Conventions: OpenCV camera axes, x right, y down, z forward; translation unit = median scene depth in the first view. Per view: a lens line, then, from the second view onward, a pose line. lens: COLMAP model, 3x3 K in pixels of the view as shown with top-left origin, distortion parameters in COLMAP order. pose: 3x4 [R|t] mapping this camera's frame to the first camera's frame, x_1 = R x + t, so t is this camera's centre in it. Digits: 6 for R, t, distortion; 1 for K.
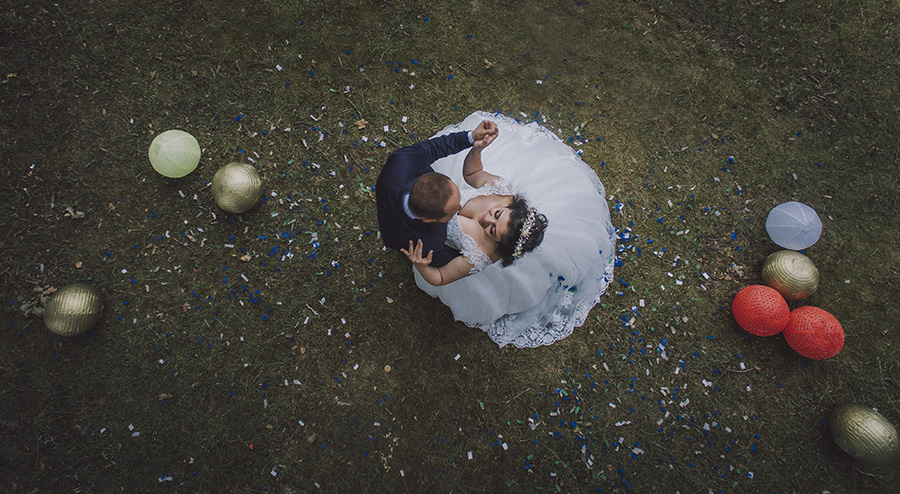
lens RADIAL K [[506.6, 0, 450.8], [0, 506.6, 245.8], [0, 0, 1]] dist [-0.000358, -0.000219]
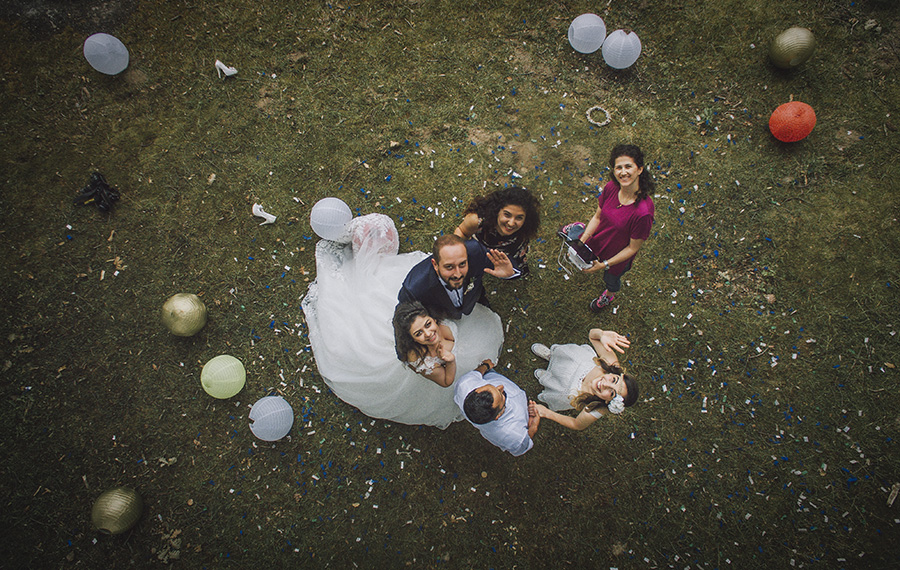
lens RADIAL K [[529.0, 0, 449.7], [0, 529.0, 286.3], [0, 0, 1]] dist [-0.028514, -0.001257]
pose [[0.917474, -0.397183, -0.022086, 0.000376], [0.389385, 0.908045, -0.154381, 0.005797], [0.081373, 0.133040, 0.987765, -0.158696]]
